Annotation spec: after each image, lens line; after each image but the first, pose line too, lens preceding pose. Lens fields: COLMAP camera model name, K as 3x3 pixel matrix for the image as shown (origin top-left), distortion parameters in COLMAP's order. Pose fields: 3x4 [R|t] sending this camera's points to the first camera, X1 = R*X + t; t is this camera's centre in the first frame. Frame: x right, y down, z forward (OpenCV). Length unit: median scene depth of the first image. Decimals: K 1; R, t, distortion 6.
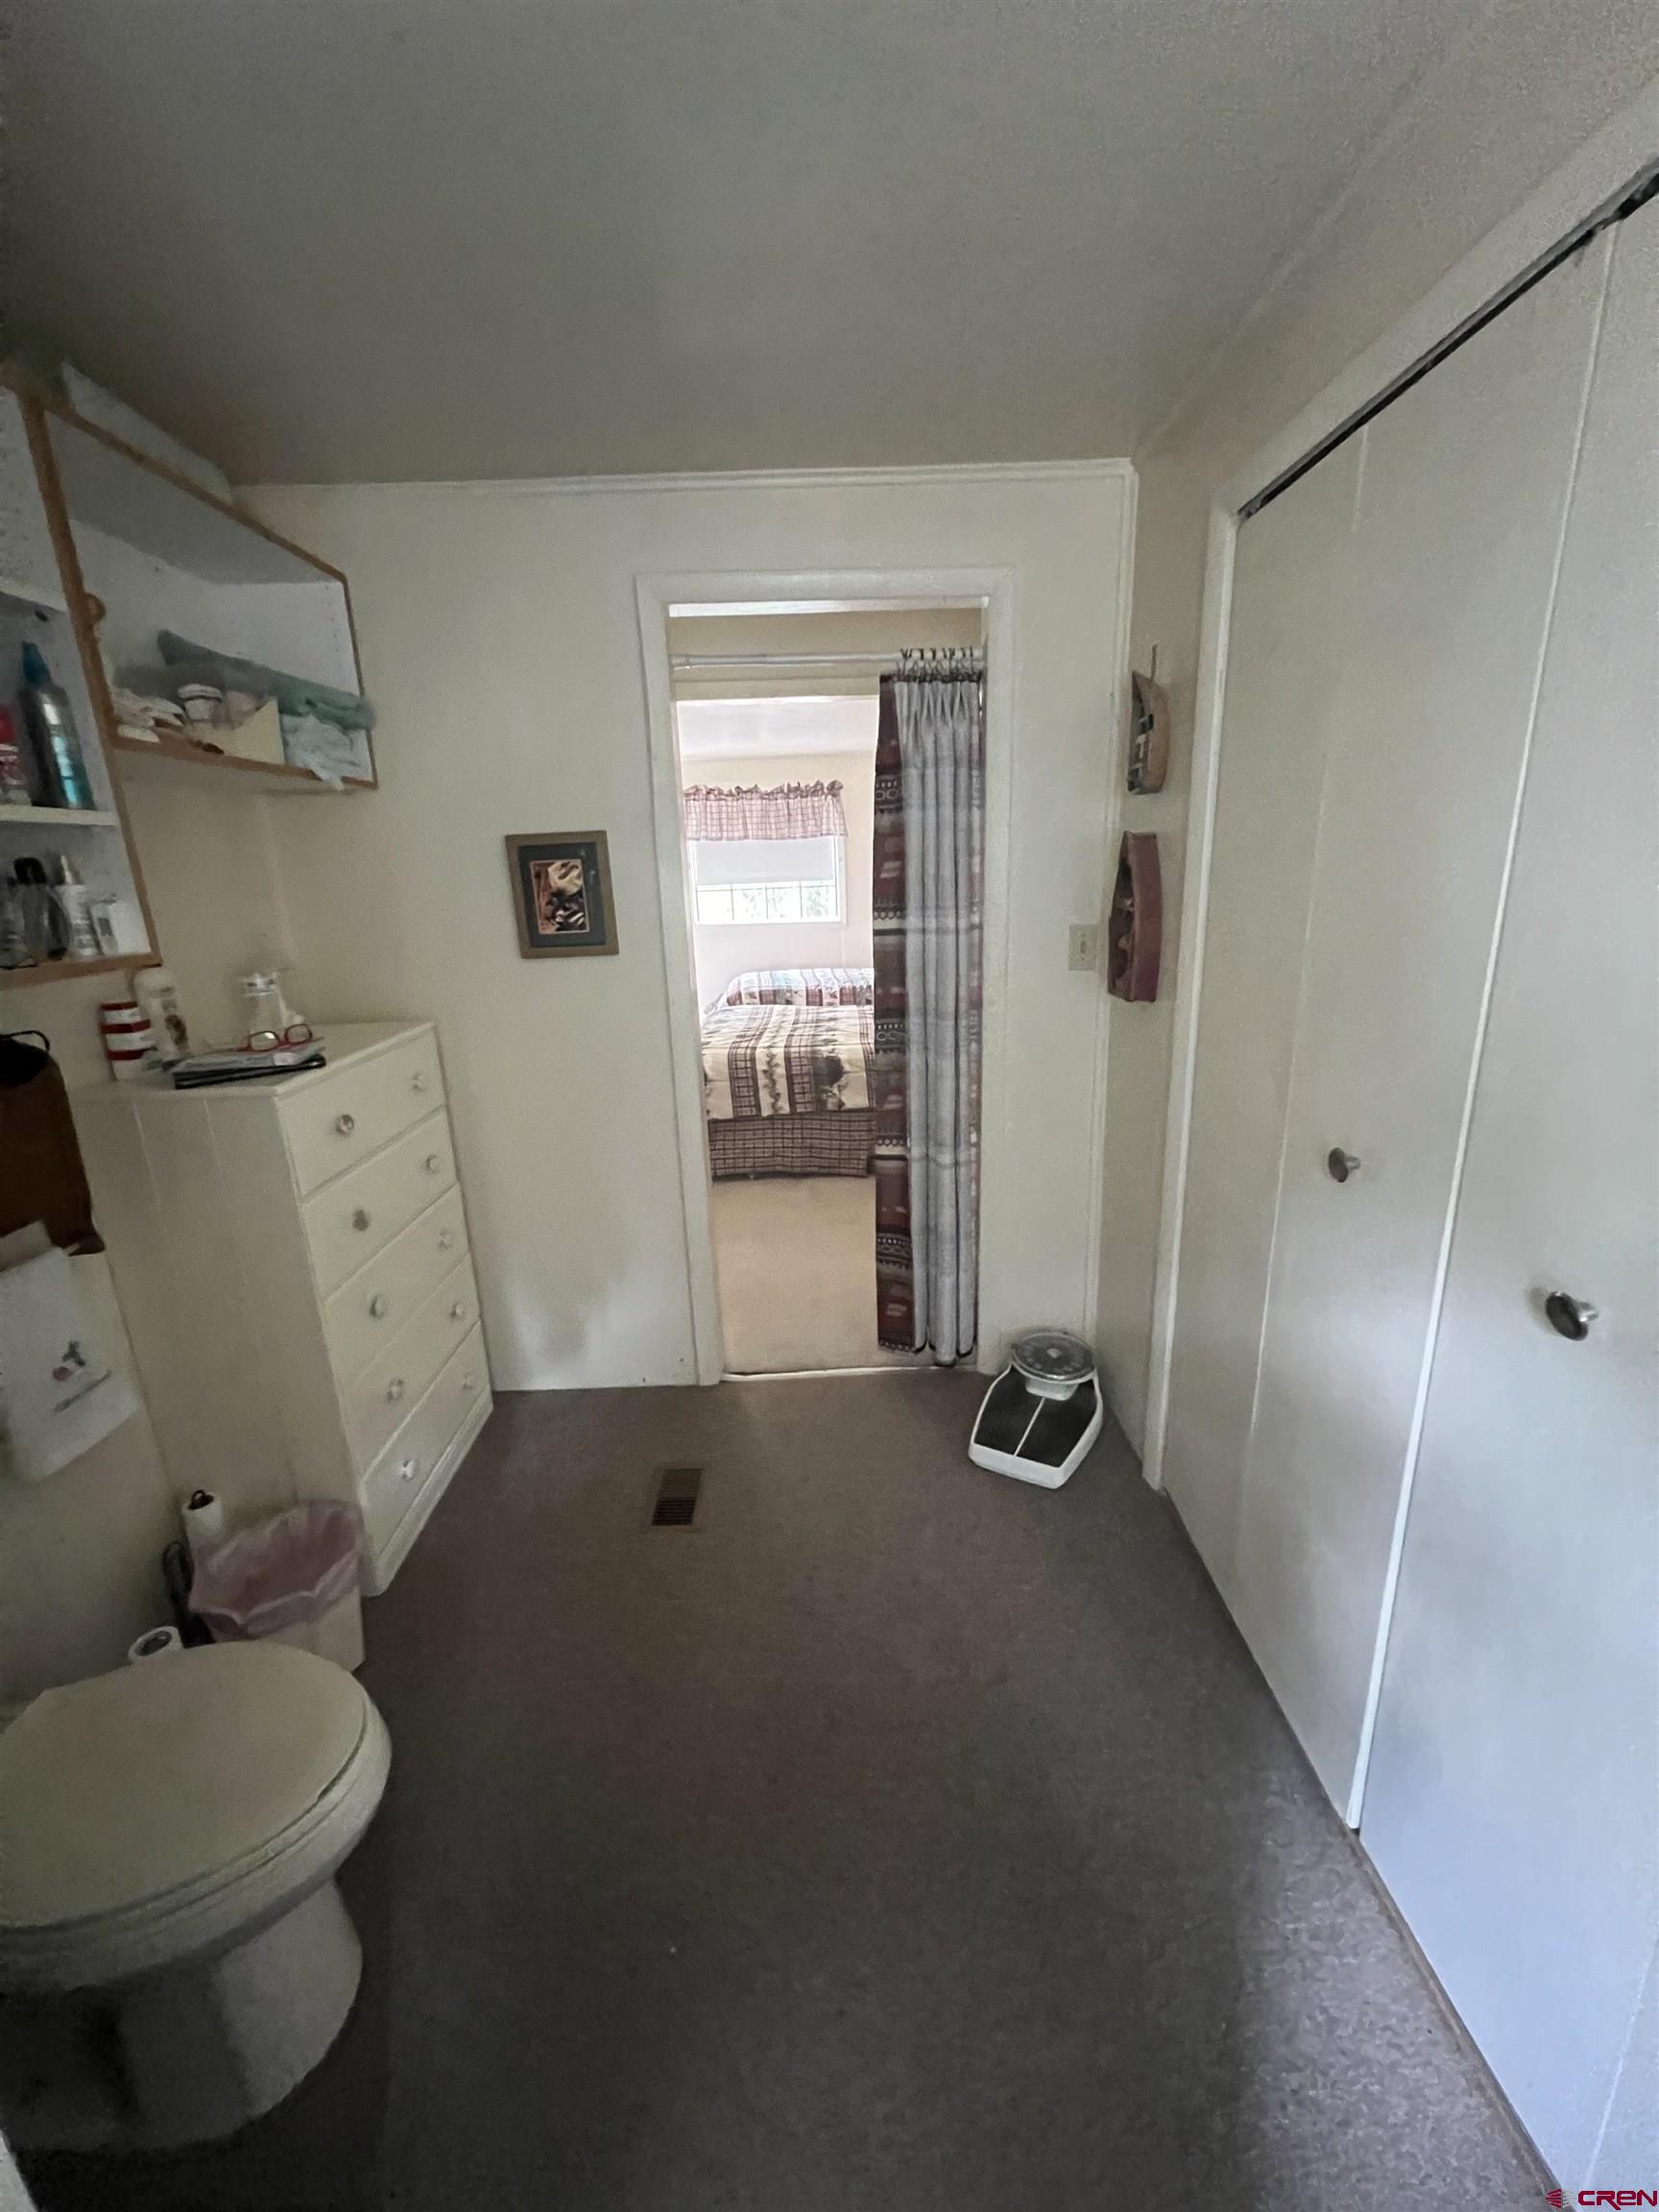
lens RADIAL K [[888.4, 0, 834.0], [0, 888.4, 1100.7], [0, 0, 1]] dist [0.001377, 0.000615]
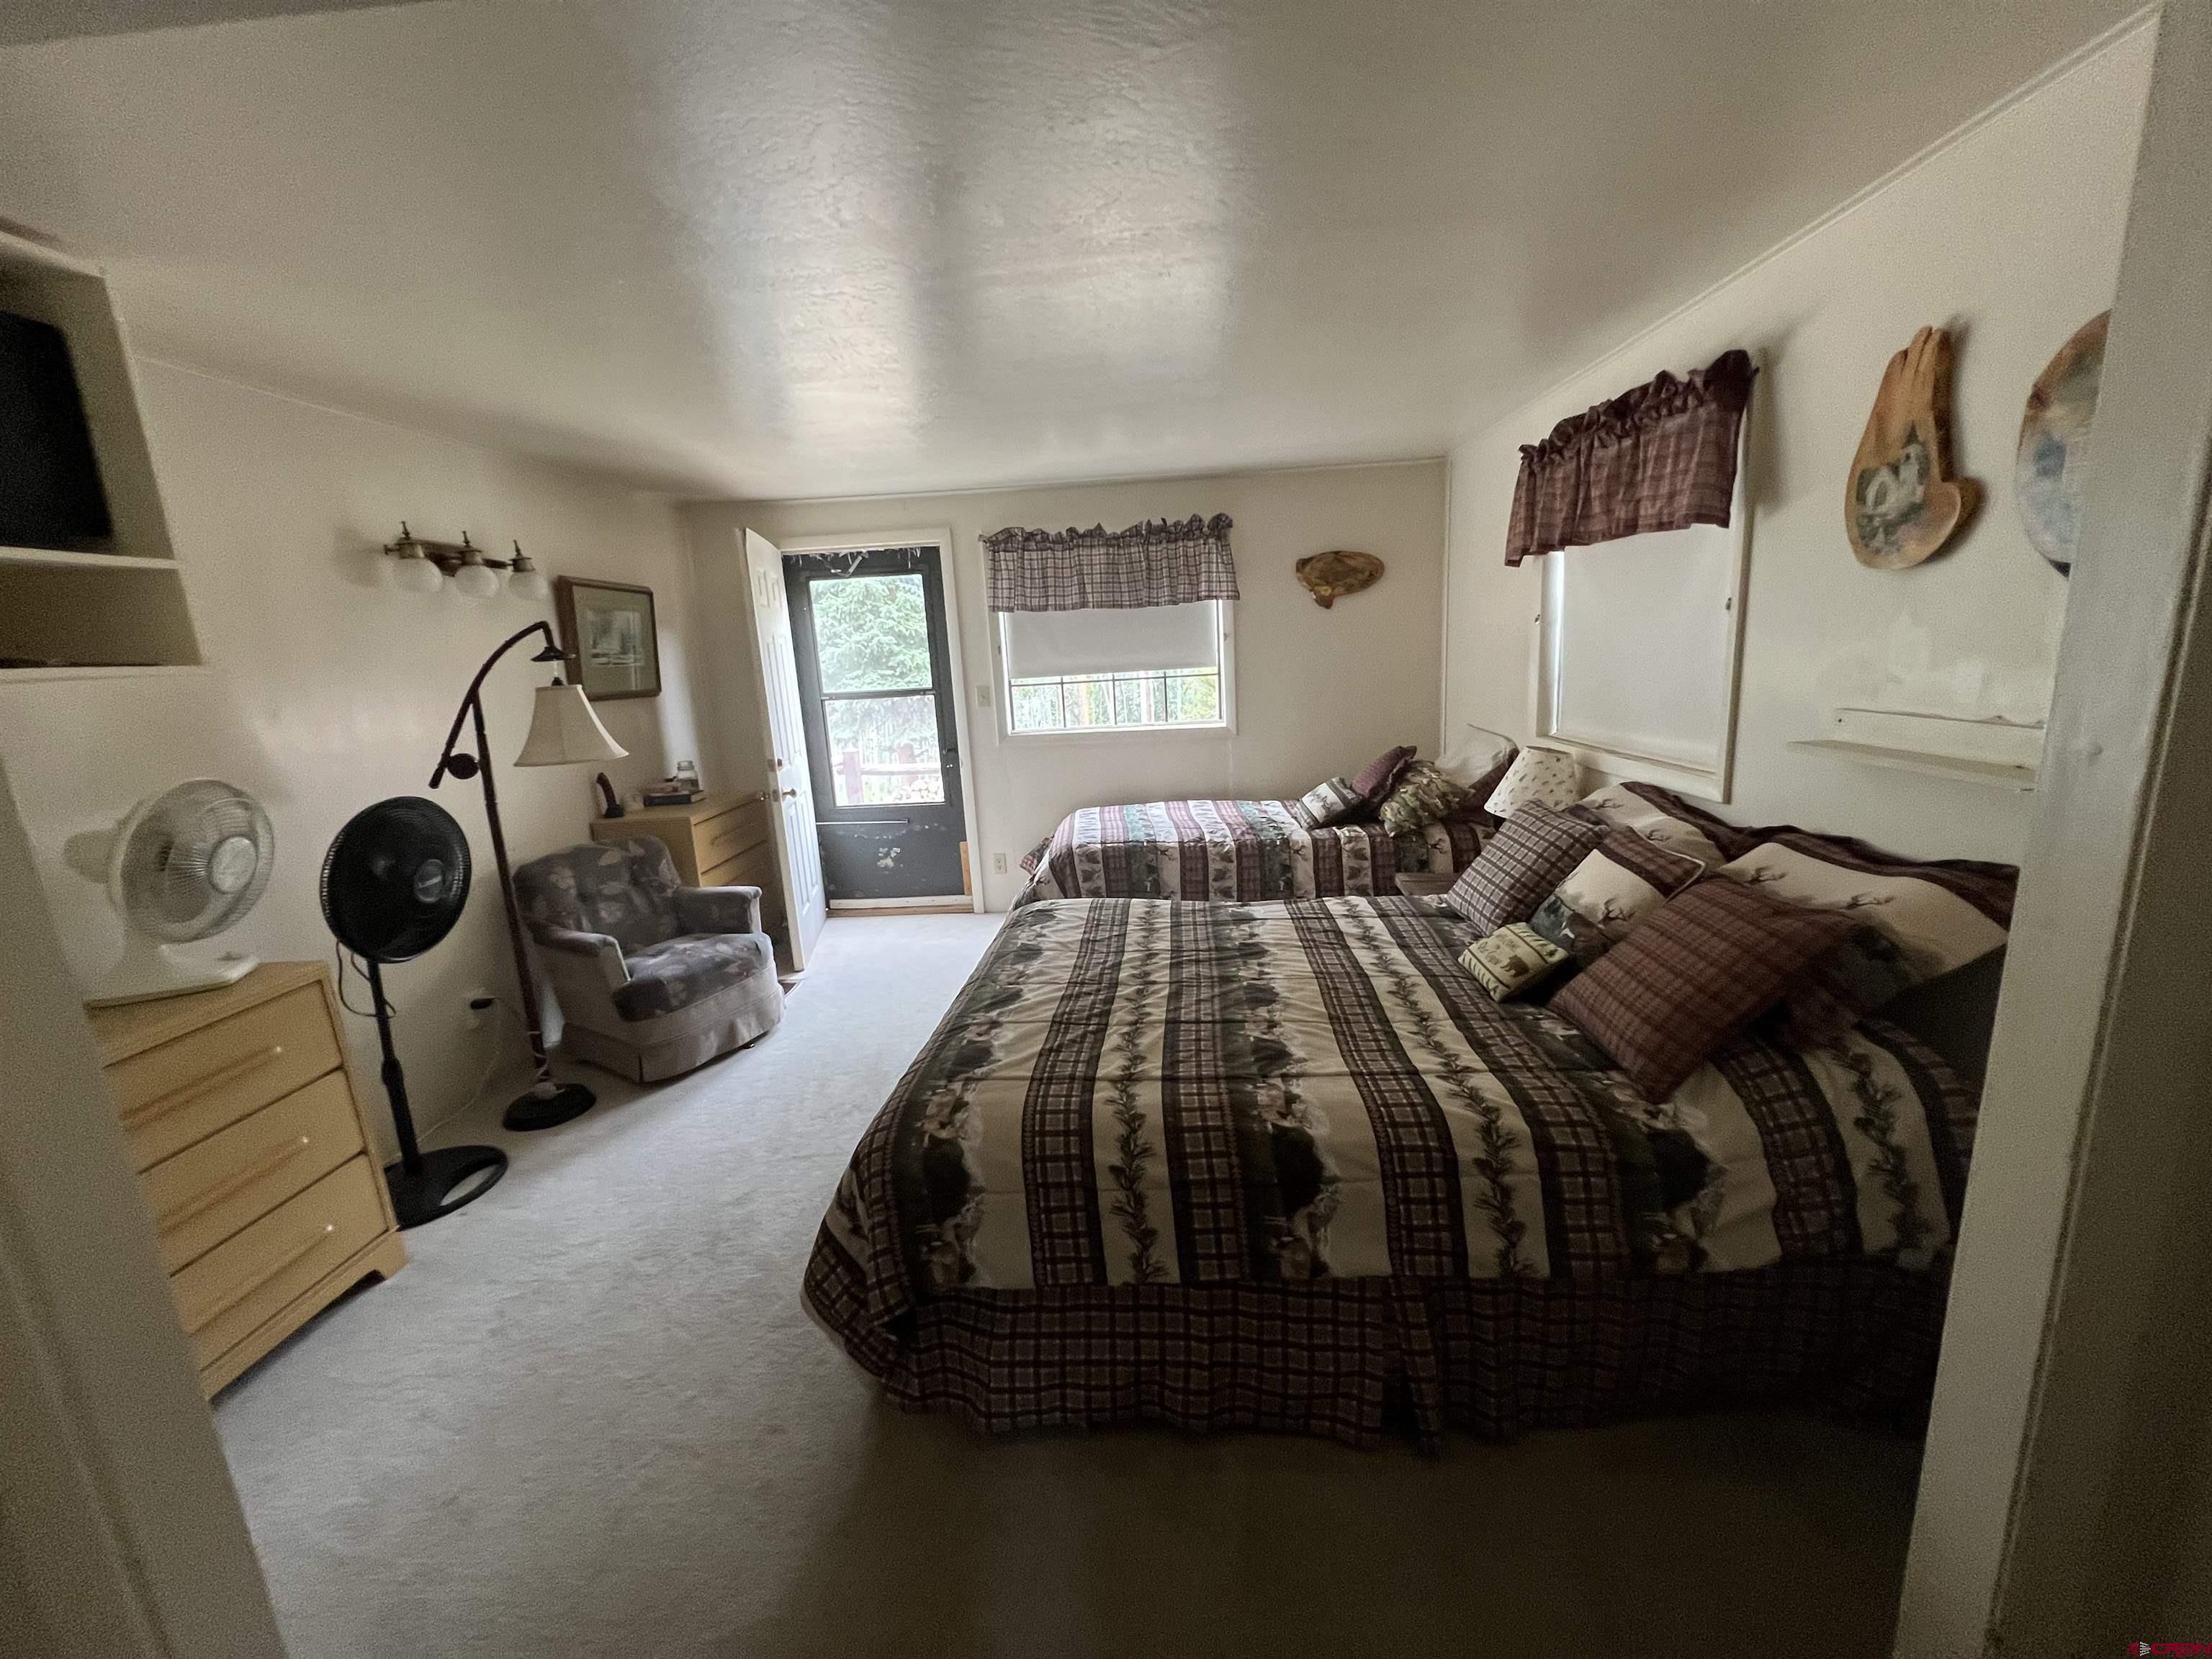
lens RADIAL K [[888.4, 0, 1109.5], [0, 888.4, 831.6], [0, 0, 1]] dist [0.001377, 0.000615]
pose [[0.996986, -0.002721, -0.077530, -0.044092], [-0.001413, 0.998582, -0.053220, -0.140544], [0.077565, 0.053169, 0.995569, 0.532264]]
